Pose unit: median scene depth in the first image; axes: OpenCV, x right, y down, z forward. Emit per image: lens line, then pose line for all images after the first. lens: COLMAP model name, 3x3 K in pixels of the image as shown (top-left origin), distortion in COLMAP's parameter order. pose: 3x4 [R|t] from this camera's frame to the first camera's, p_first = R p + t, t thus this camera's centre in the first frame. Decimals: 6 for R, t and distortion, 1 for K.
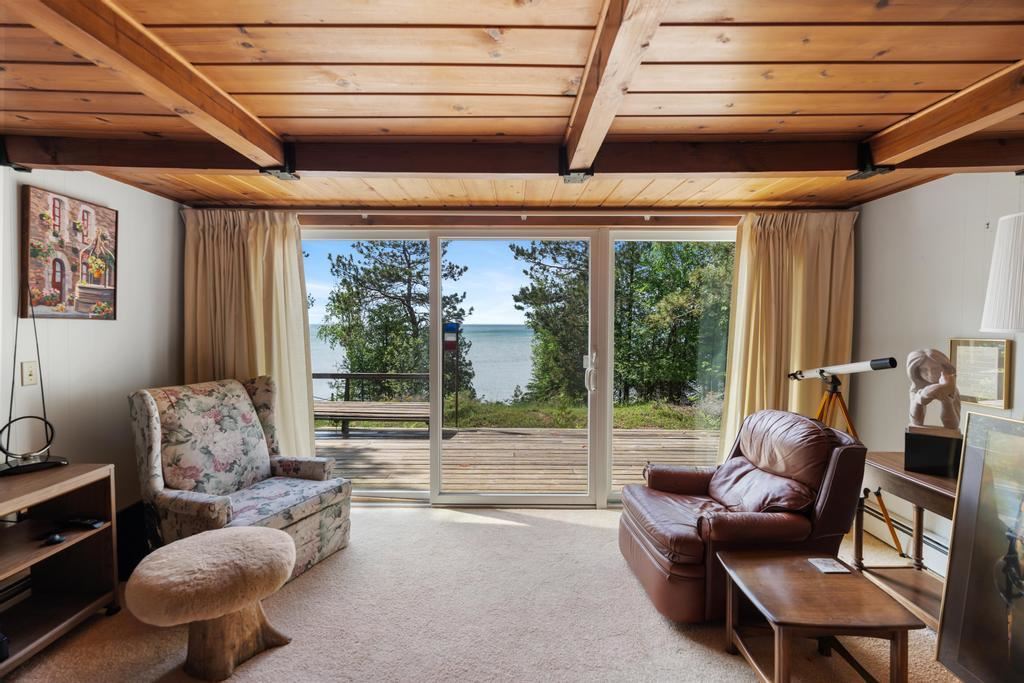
lens RADIAL K [[450.5, 0, 509.3], [0, 450.5, 336.2], [0, 0, 1]] dist [-0.002099, -0.000435]
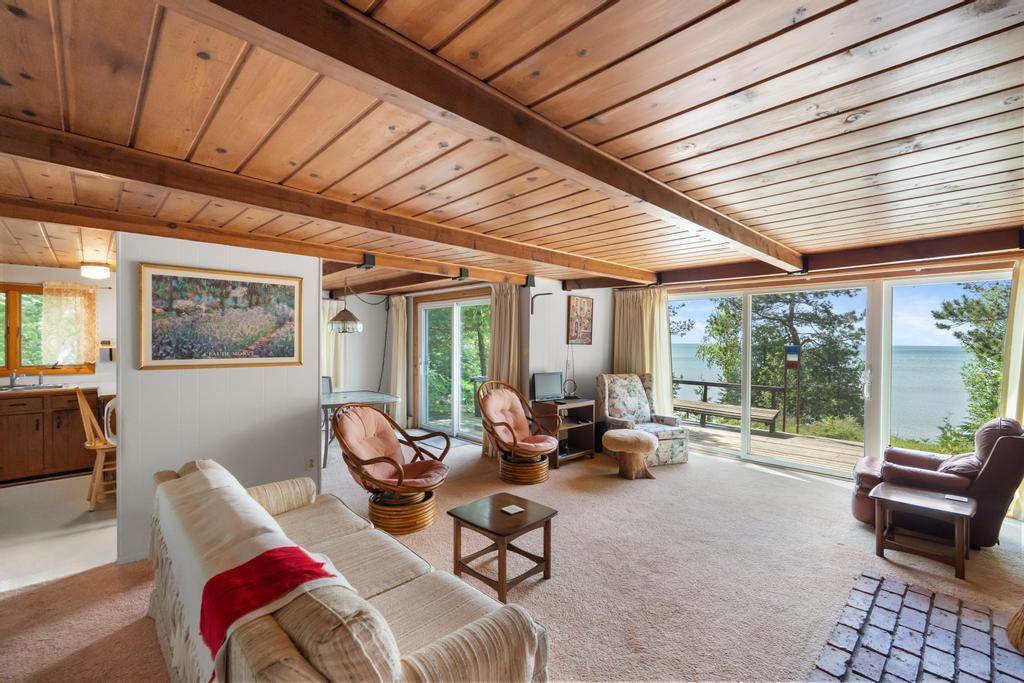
lens RADIAL K [[450.5, 0, 505.8], [0, 450.5, 343.5], [0, 0, 1]] dist [-0.002099, -0.000435]
pose [[0.686195, 0.006601, -0.727387, 0.527302], [-0.026209, 0.999534, -0.015653, 0.006038], [0.726945, 0.029805, 0.686049, -0.931241]]
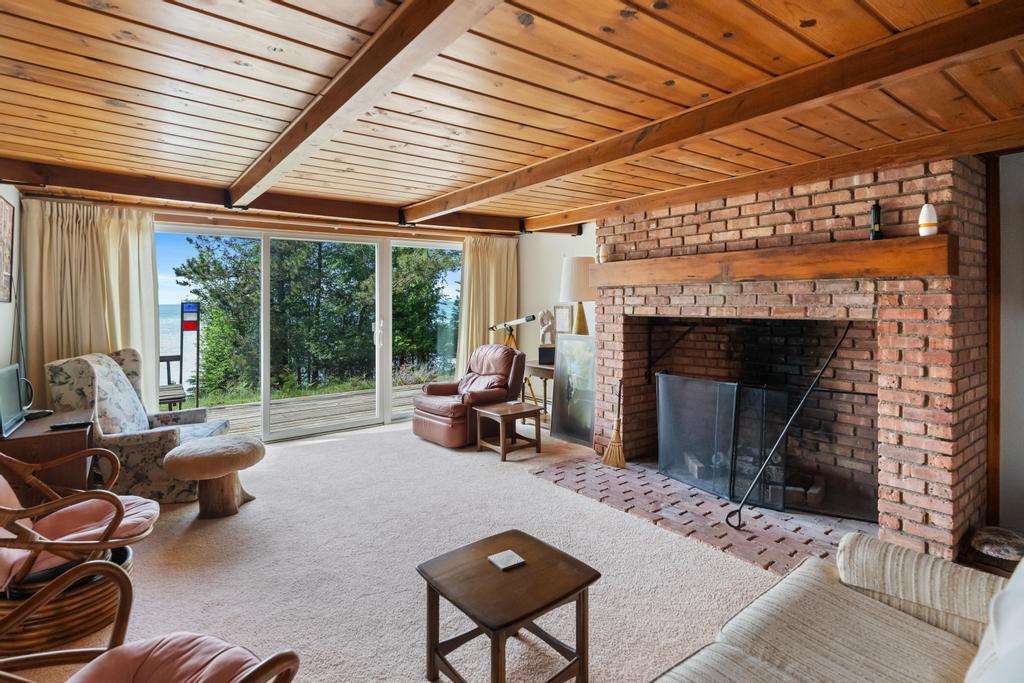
lens RADIAL K [[524.3, 0, 510.5], [0, 524.3, 294.5], [0, 0, 1]] dist [-0.006676, -0.000298]
pose [[0.789232, -0.005737, 0.614068, -0.672864], [0.030571, 0.999084, -0.029958, 0.020725], [-0.613333, 0.042417, 0.788684, -0.796645]]
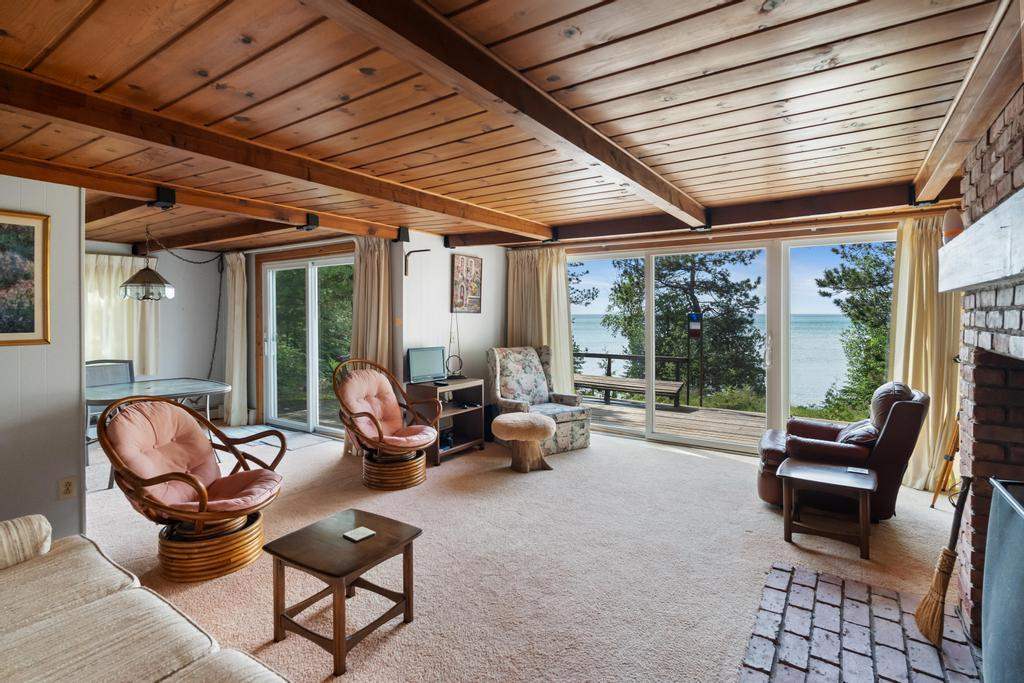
lens RADIAL K [[509.3, 0, 508.8], [0, 509.3, 310.6], [0, 0, 1]] dist [-0.003170, -0.000153]
pose [[0.828267, -0.007473, -0.560283, 0.477563], [-0.011477, 0.999475, -0.030298, 0.018575], [0.560216, 0.031525, 0.827747, -0.774894]]
